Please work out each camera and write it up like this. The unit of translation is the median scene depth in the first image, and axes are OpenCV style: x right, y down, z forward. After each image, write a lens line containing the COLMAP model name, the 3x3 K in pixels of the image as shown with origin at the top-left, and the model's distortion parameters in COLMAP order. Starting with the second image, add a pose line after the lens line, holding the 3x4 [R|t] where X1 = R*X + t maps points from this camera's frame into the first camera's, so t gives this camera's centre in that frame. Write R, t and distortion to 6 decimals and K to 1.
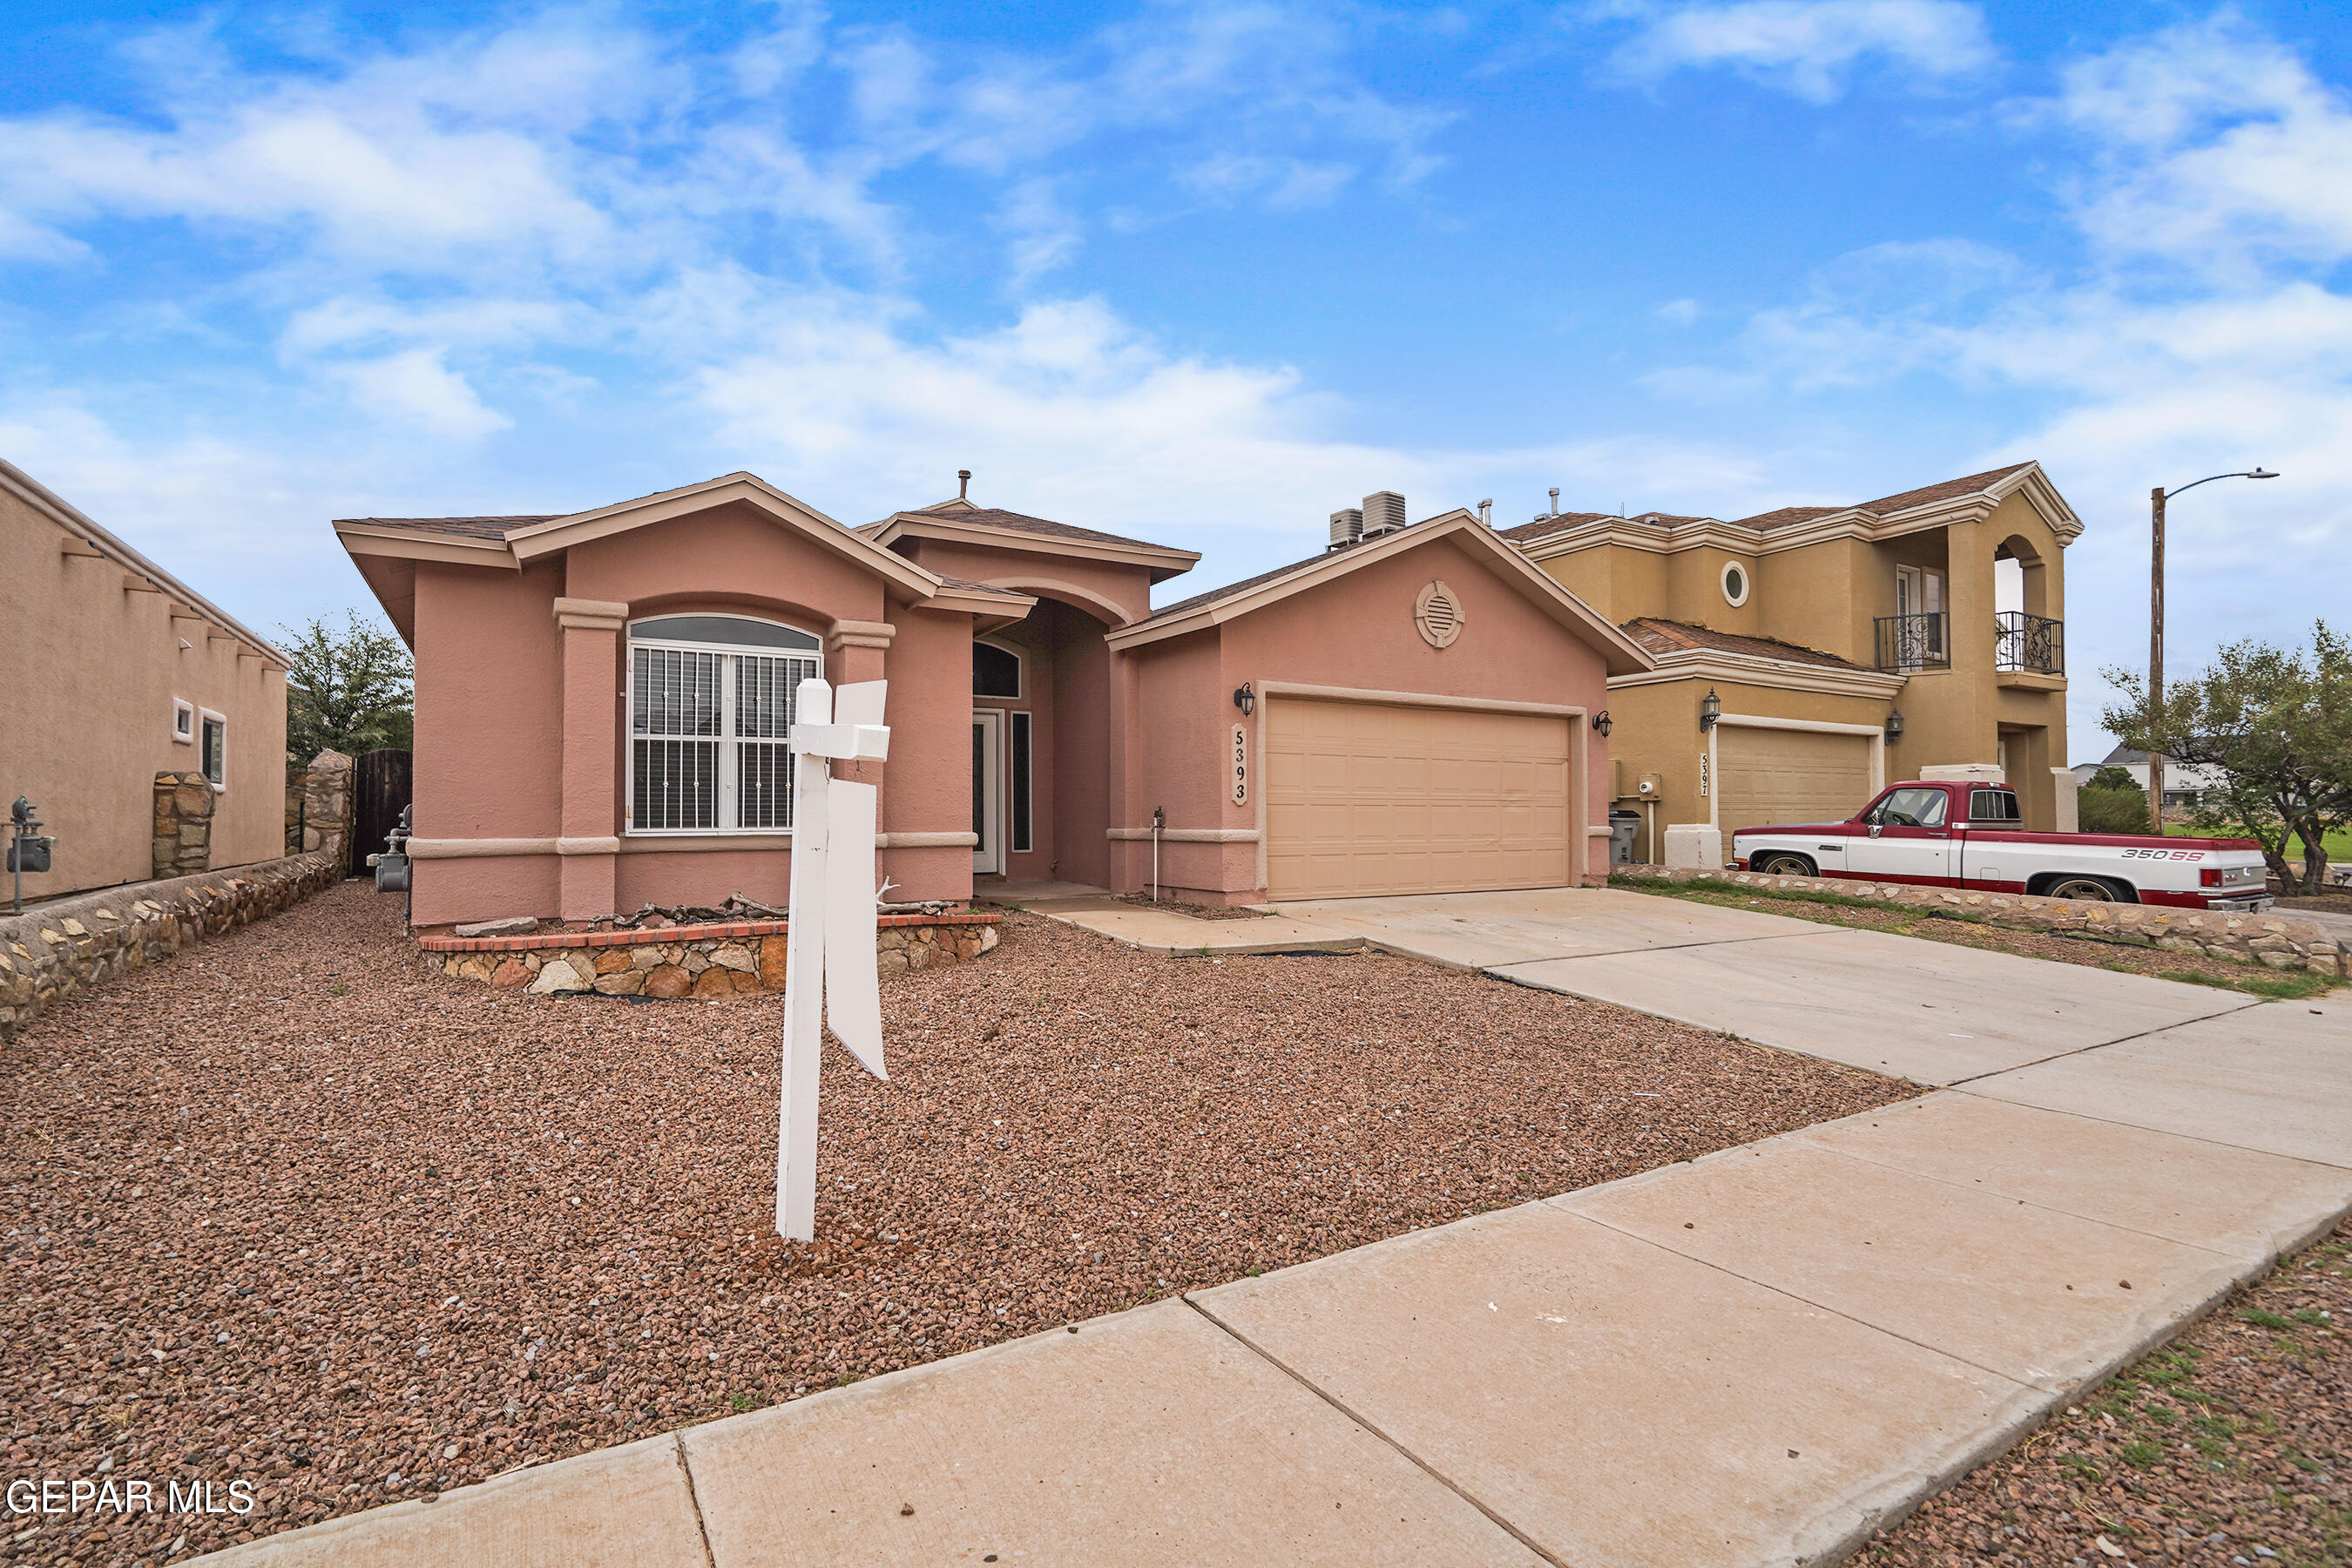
lens RADIAL K [[1080.6, 0, 1164.6], [0, 1080.6, 770.0], [0, 0, 1]] dist [-0.003376, 0.001993]
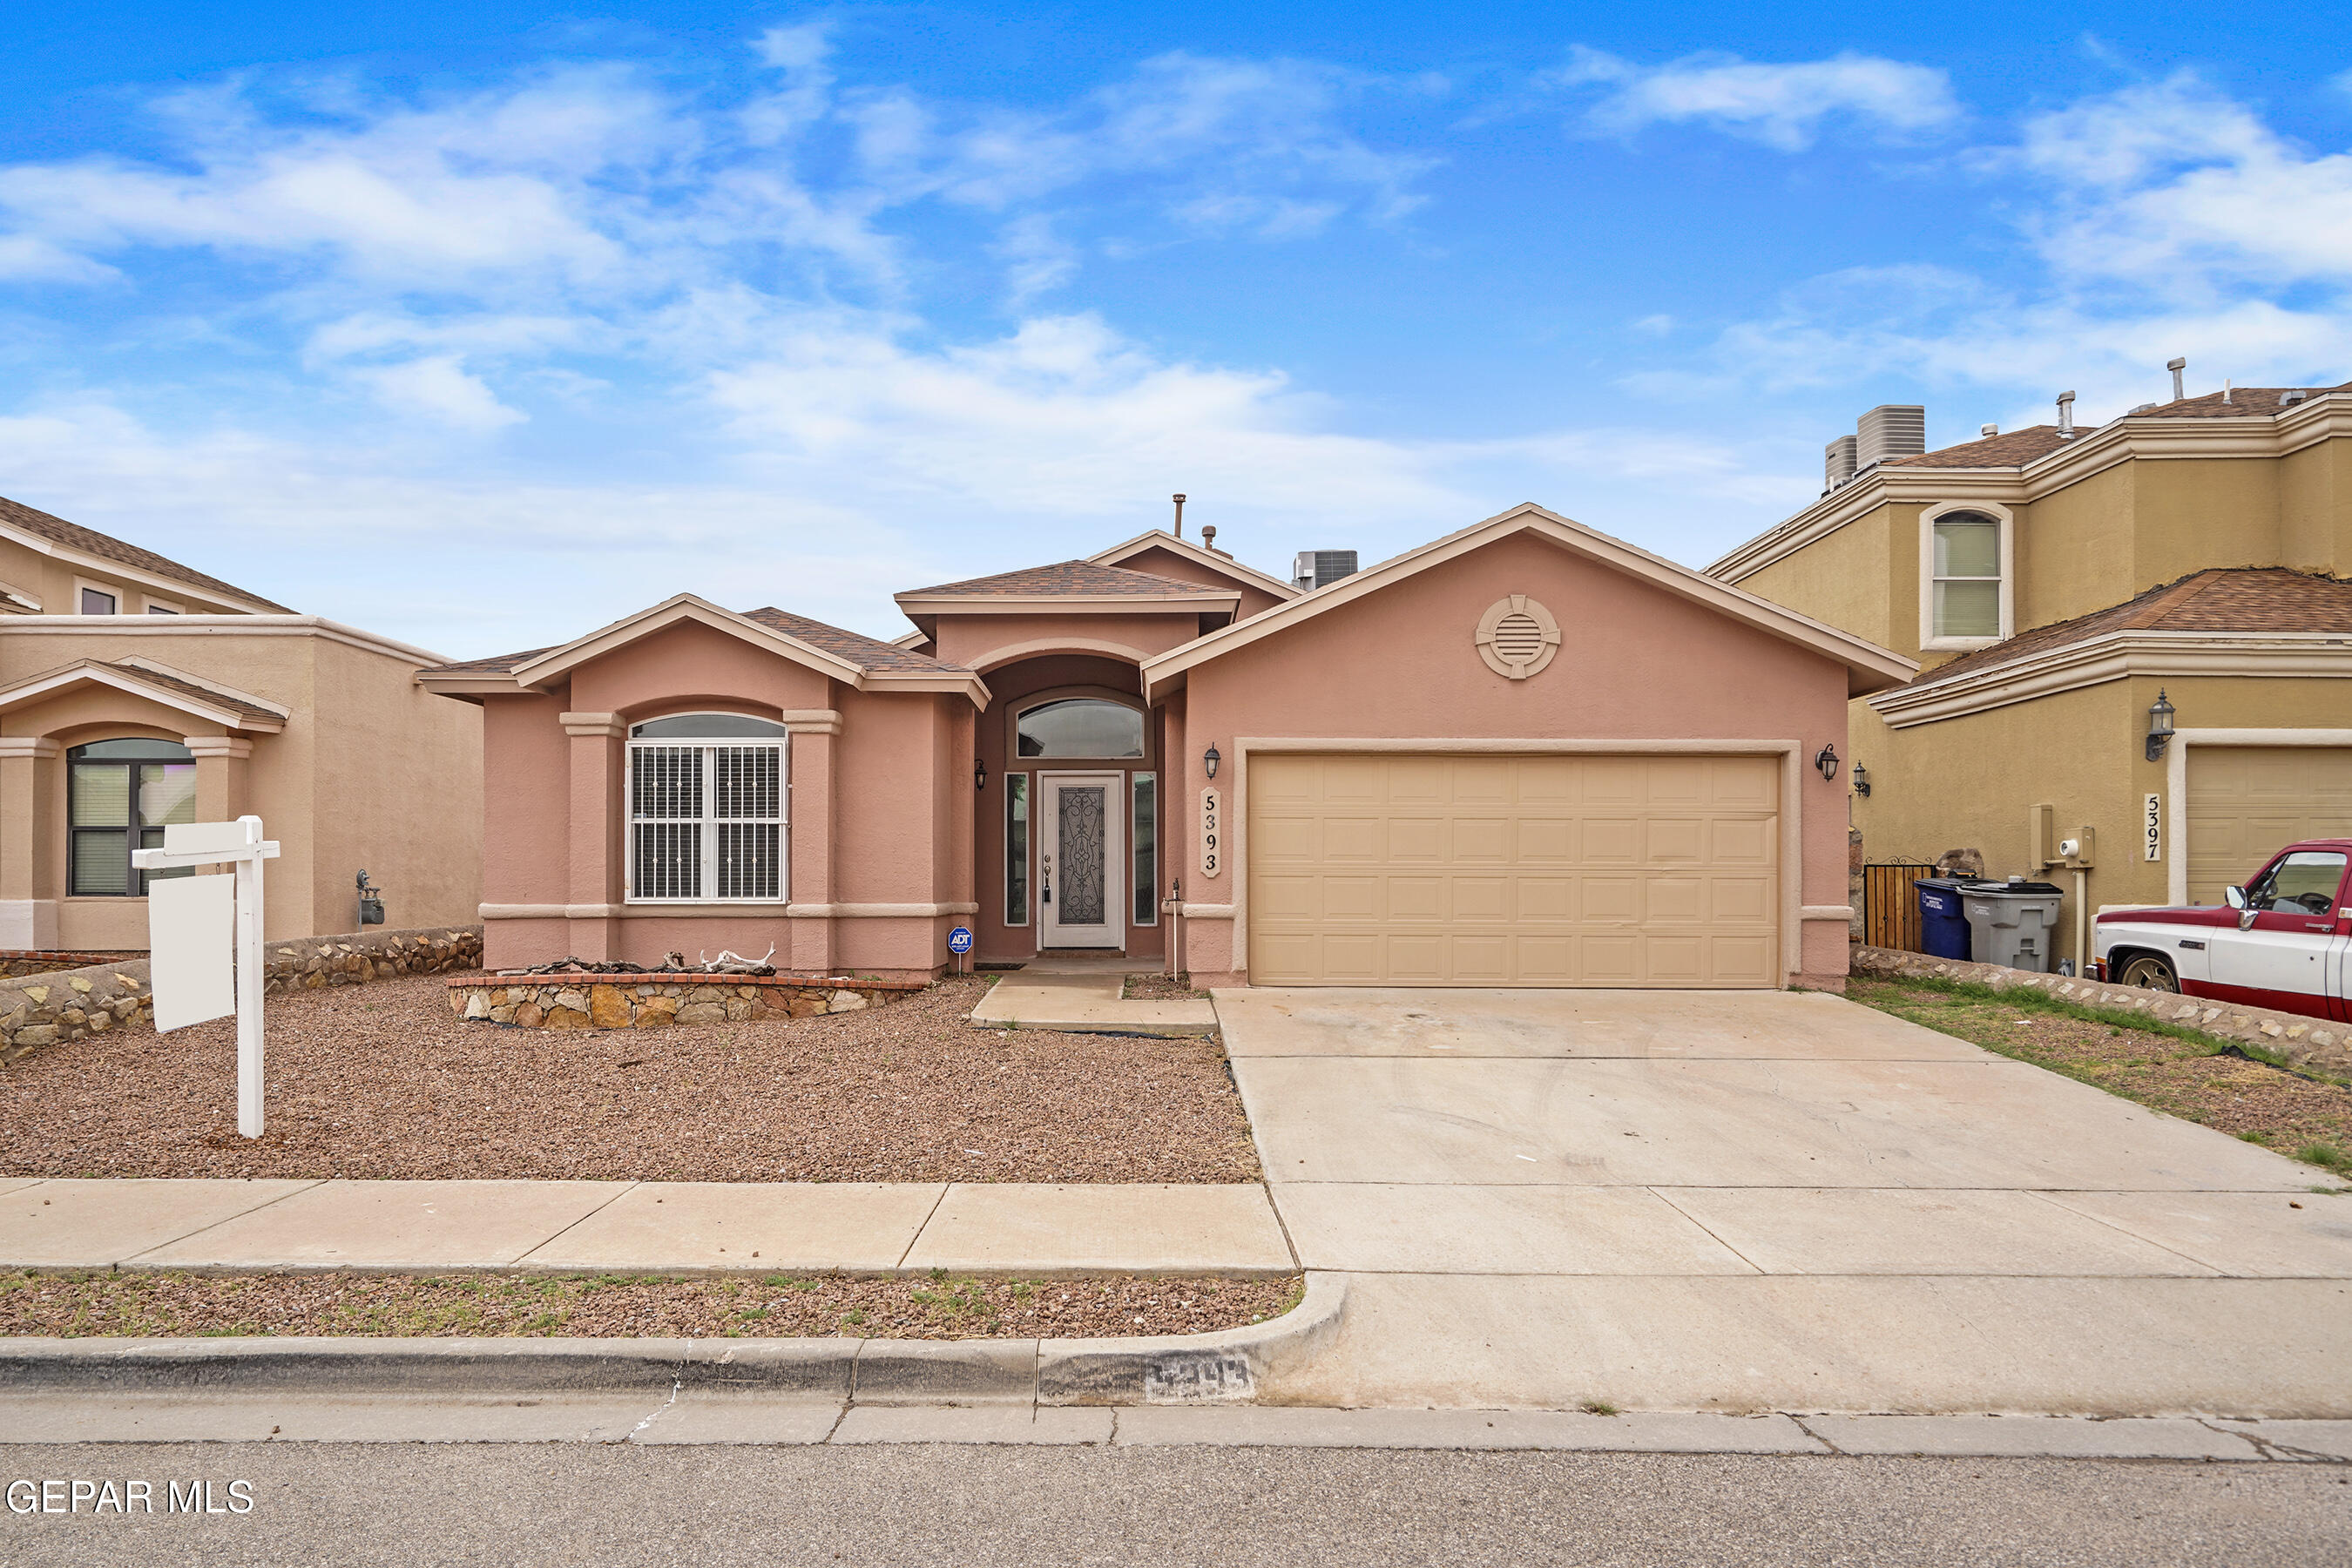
lens RADIAL K [[1512.7, 0, 1175.8], [0, 1512.7, 843.4], [0, 0, 1]] dist [0.007903, 0.001091]
pose [[0.853508, -0.008434, -0.521012, 0.825592], [0.018837, 0.999715, 0.014674, -0.017699], [0.520740, -0.022339, 0.853423, -0.113216]]
